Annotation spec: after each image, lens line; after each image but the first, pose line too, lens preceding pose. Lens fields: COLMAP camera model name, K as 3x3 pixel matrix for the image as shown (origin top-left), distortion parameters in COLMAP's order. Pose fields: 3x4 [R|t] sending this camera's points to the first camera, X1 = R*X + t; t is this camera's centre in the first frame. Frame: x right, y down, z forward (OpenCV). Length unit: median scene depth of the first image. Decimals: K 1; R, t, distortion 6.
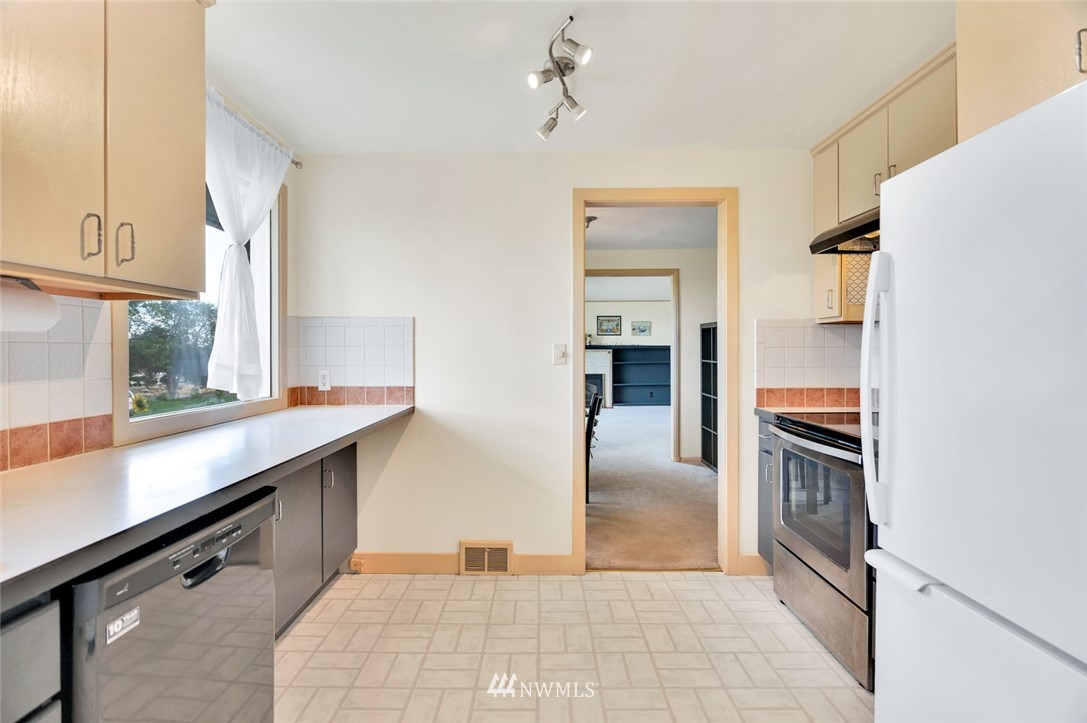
lens RADIAL K [[536.4, 0, 543.5], [0, 536.4, 361.5], [0, 0, 1]] dist [0.000948, 0.000463]
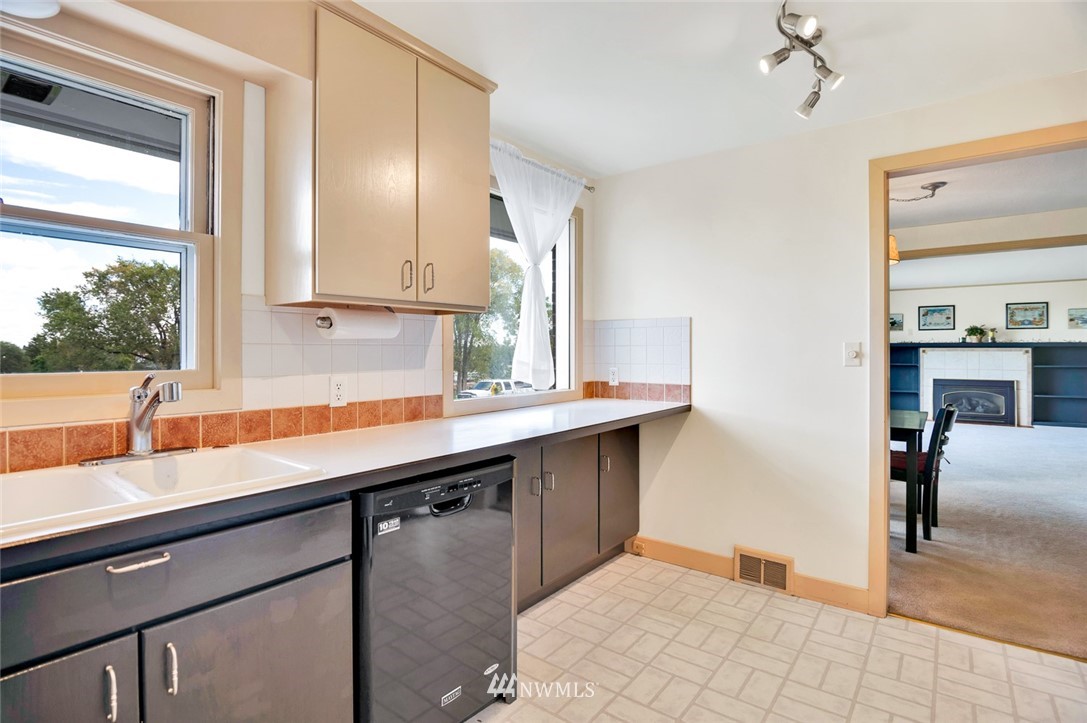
lens RADIAL K [[547.1, 0, 543.5], [0, 547.1, 358.3], [0, 0, 1]] dist [-0.005561, -0.001576]
pose [[0.798353, 0.009395, -0.602117, 0.166133], [-0.011790, 0.999930, -0.000031, -0.001108], [0.602075, 0.007124, 0.798408, -0.001045]]
